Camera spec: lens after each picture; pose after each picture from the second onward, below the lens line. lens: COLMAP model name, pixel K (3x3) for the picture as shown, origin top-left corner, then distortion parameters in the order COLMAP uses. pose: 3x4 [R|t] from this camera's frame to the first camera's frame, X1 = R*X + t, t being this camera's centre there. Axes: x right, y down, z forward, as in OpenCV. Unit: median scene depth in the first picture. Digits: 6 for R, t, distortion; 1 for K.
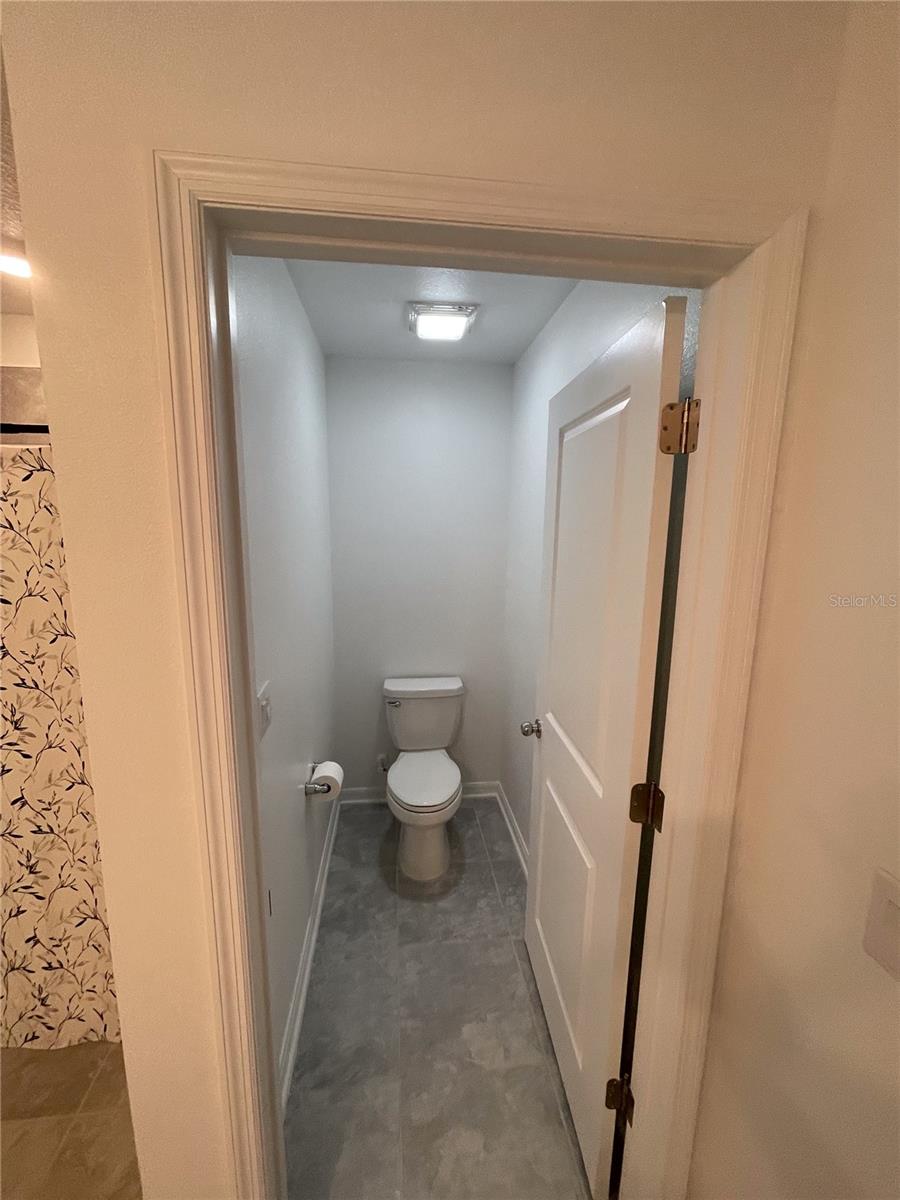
lens RADIAL K [[485.2, 0, 450.3], [0, 485.2, 599.6], [0, 0, 1]] dist [-0.004659, -0.000421]
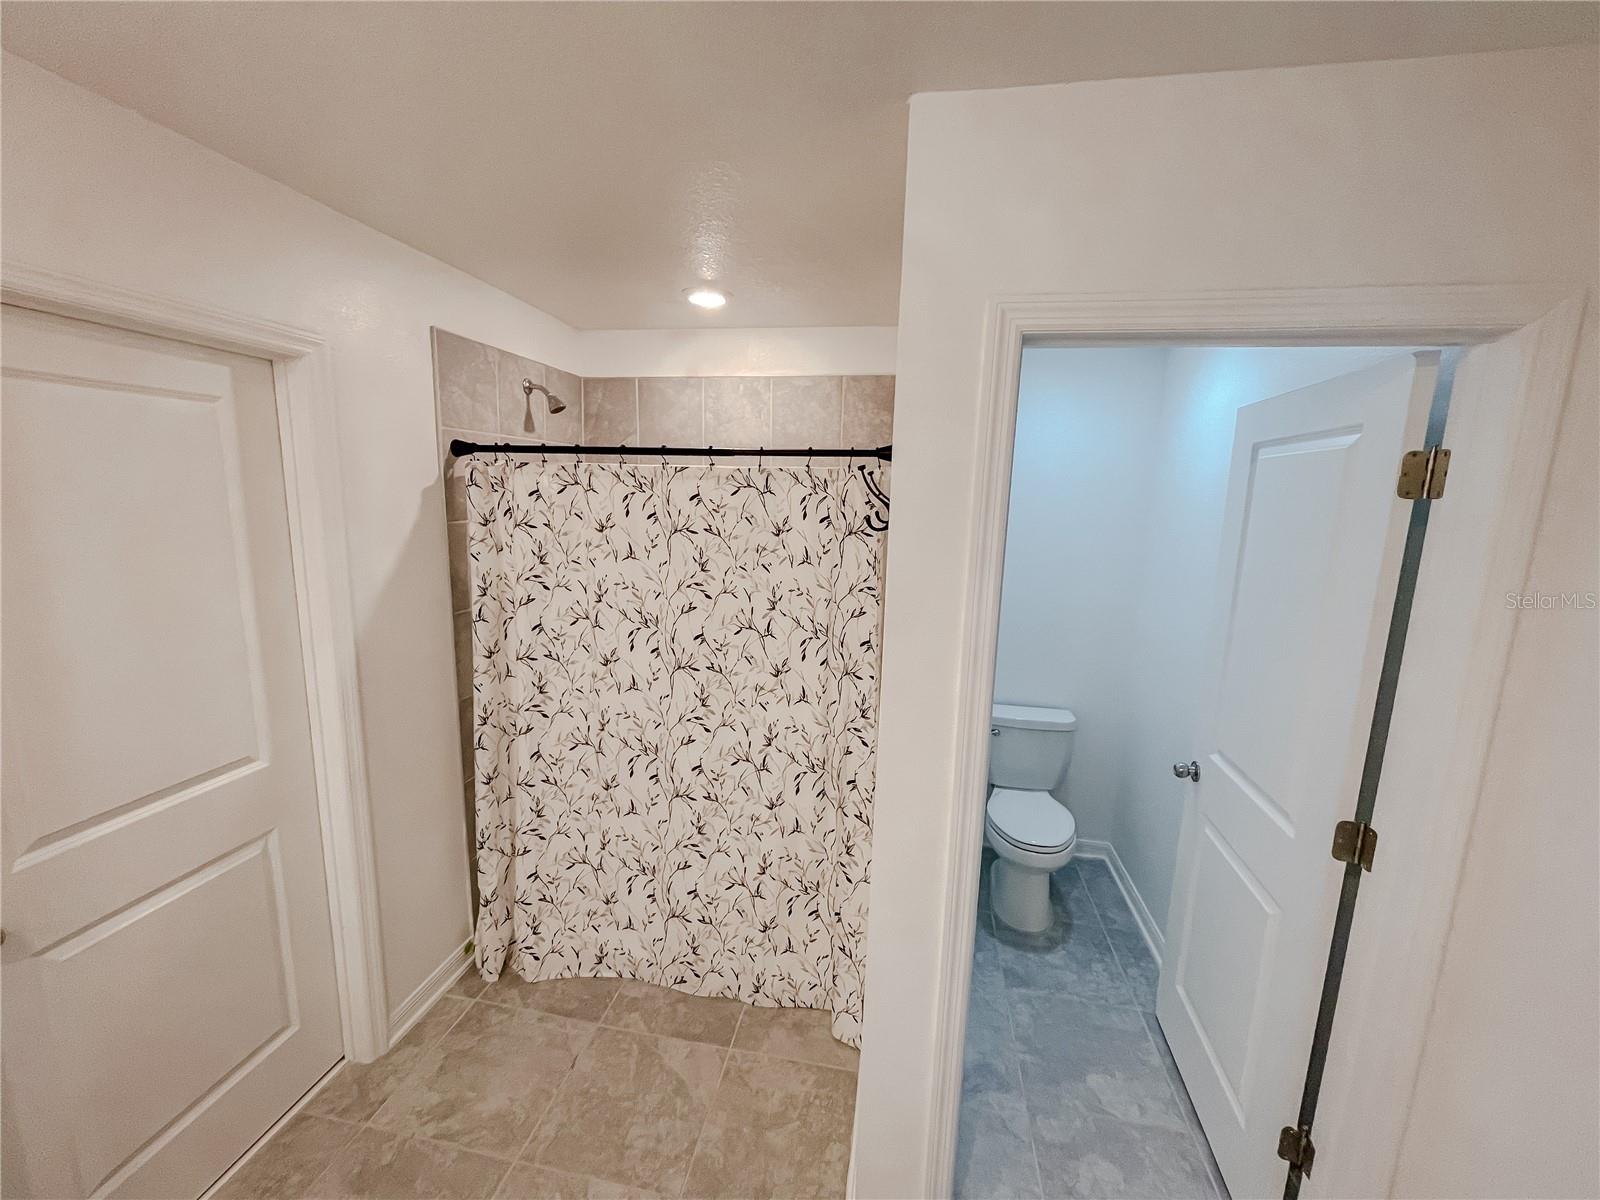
lens RADIAL K [[646.9, 0, 801.7], [0, 646.9, 603.4], [0, 0, 1]] dist [-0.004659, -0.000421]
pose [[0.957871, 0.061823, -0.280468, -0.229500], [-0.063399, 0.997982, 0.003458, 0.000080], [0.280115, 0.014469, 0.959857, -0.399892]]
